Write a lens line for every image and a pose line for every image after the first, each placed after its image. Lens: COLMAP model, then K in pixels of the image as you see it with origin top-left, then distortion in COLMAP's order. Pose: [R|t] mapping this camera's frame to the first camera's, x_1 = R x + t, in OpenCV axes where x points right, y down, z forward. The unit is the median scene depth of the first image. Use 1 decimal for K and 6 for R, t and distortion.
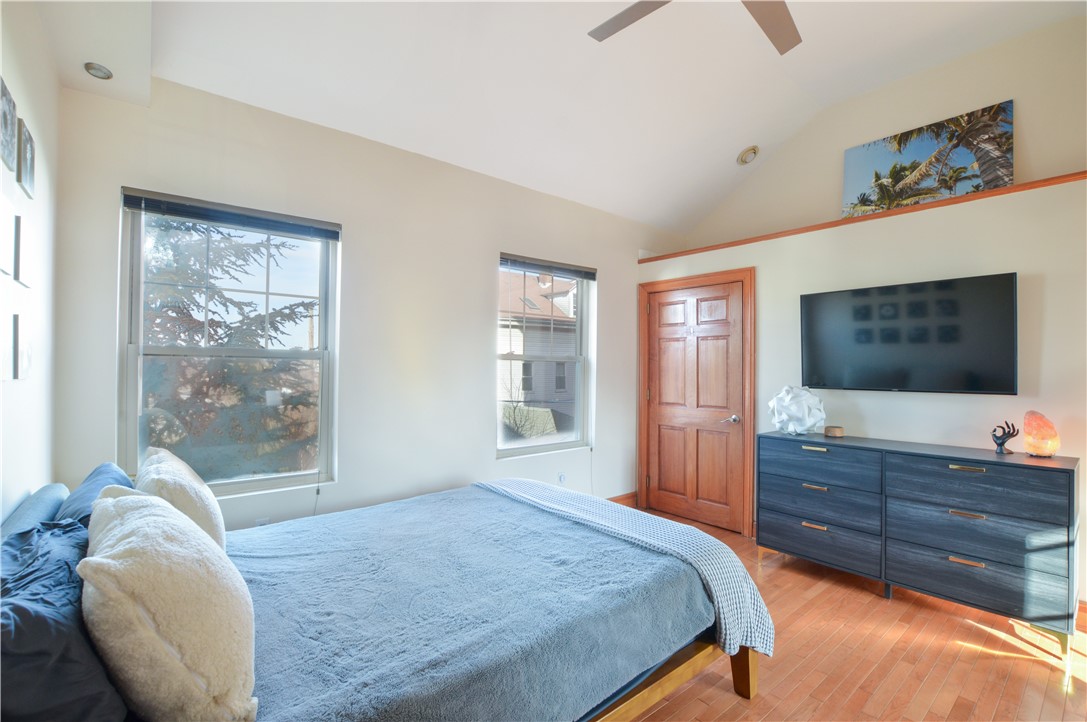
lens RADIAL K [[485.7, 0, 552.0], [0, 485.7, 366.6], [0, 0, 1]] dist [-0.032849, 0.006250]
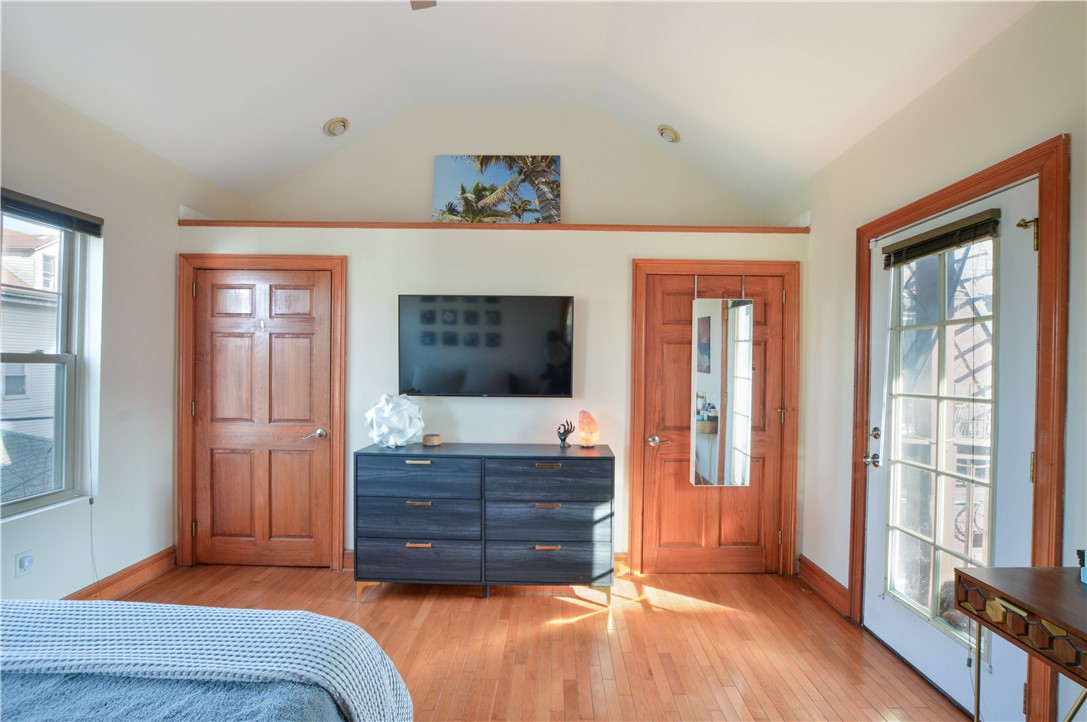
lens RADIAL K [[485.7, 0, 552.0], [0, 485.7, 366.6], [0, 0, 1]] dist [-0.032849, 0.006250]
pose [[0.643987, 0.000947, 0.765036, -0.003860], [-0.009578, 0.999931, 0.006824, -0.021242], [-0.764977, -0.011722, 0.643951, 0.183899]]
